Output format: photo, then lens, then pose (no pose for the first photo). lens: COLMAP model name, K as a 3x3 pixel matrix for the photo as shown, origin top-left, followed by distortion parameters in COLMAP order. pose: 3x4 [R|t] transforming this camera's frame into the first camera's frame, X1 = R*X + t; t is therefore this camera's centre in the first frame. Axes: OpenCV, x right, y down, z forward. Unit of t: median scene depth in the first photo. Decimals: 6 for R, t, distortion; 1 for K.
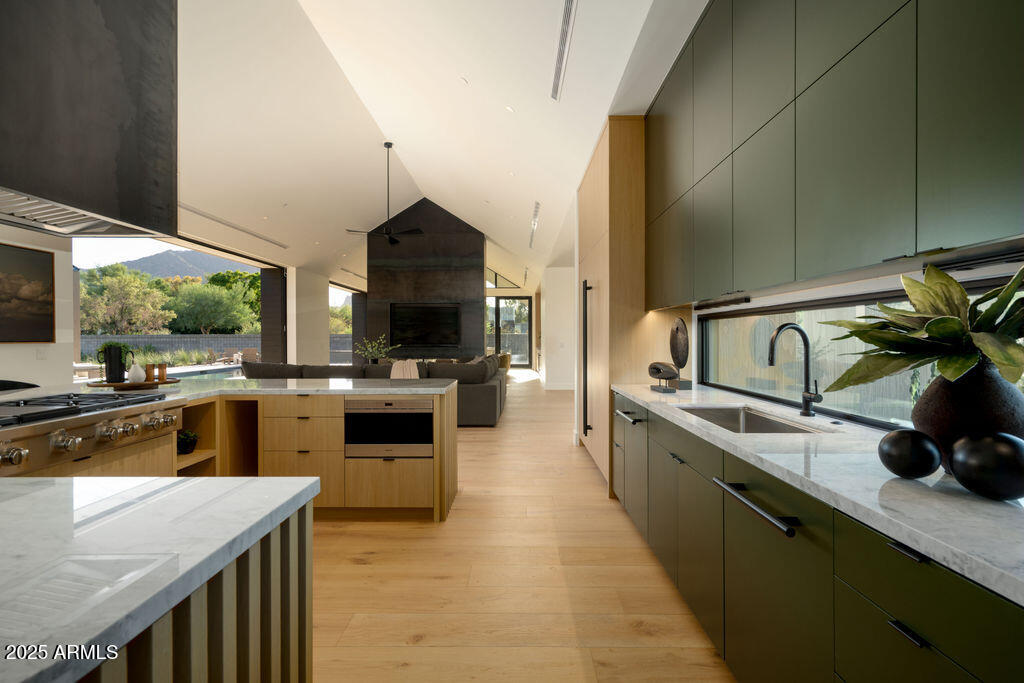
lens RADIAL K [[508.3, 0, 512.8], [0, 508.3, 341.0], [0, 0, 1]] dist [0.002237, 0.000165]
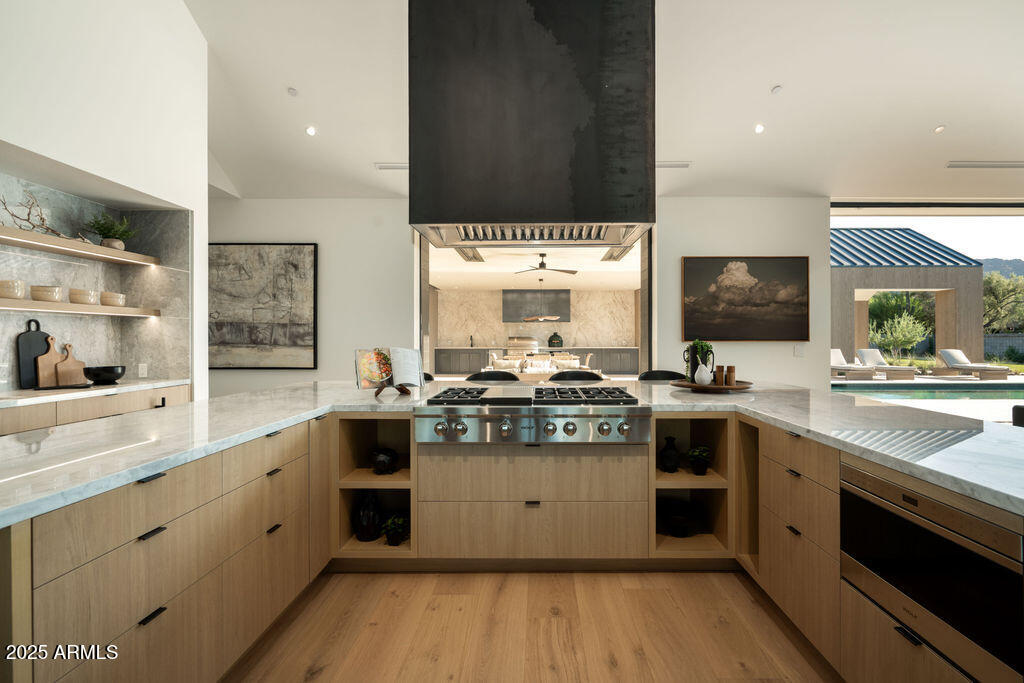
lens RADIAL K [[465.5, 0, 516.5], [0, 465.5, 336.5], [0, 0, 1]] dist [-0.002041, -0.000124]
pose [[0.003071, -0.002174, -0.999993, 0.114149], [-0.002959, 0.999993, -0.002183, -0.004036], [0.999991, 0.002965, 0.003064, 0.624148]]
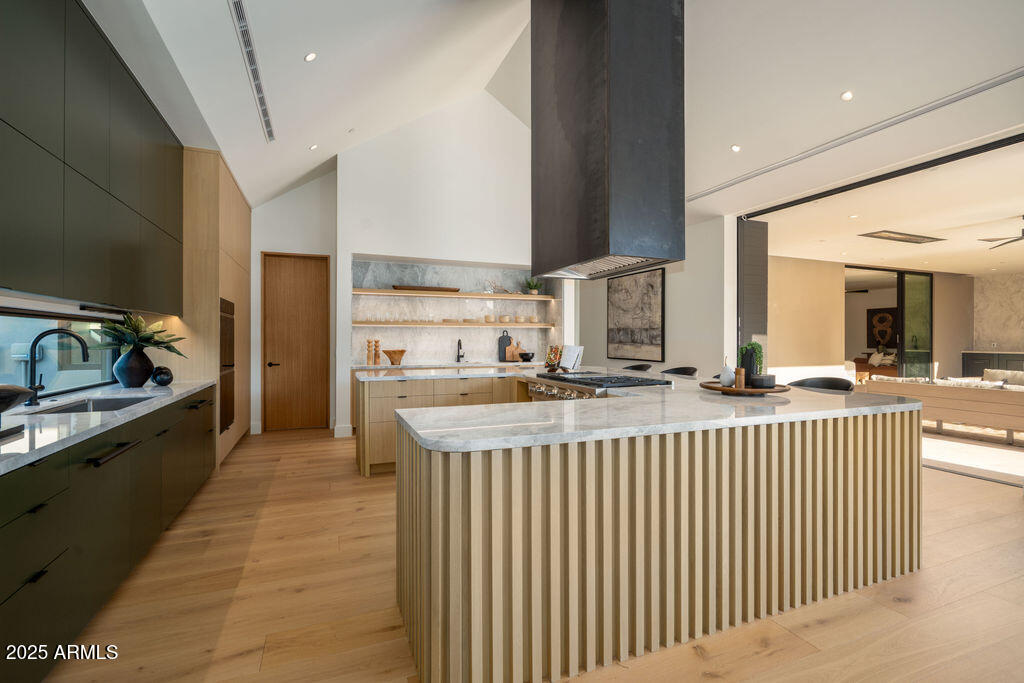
lens RADIAL K [[465.5, 0, 516.5], [0, 465.5, 337.7], [0, 0, 1]] dist [-0.002041, -0.000124]
pose [[-0.925596, 0.002198, -0.378507, -0.050142], [0.000655, 0.999991, 0.004205, -0.013672], [0.378513, 0.003645, -0.925589, 1.569200]]
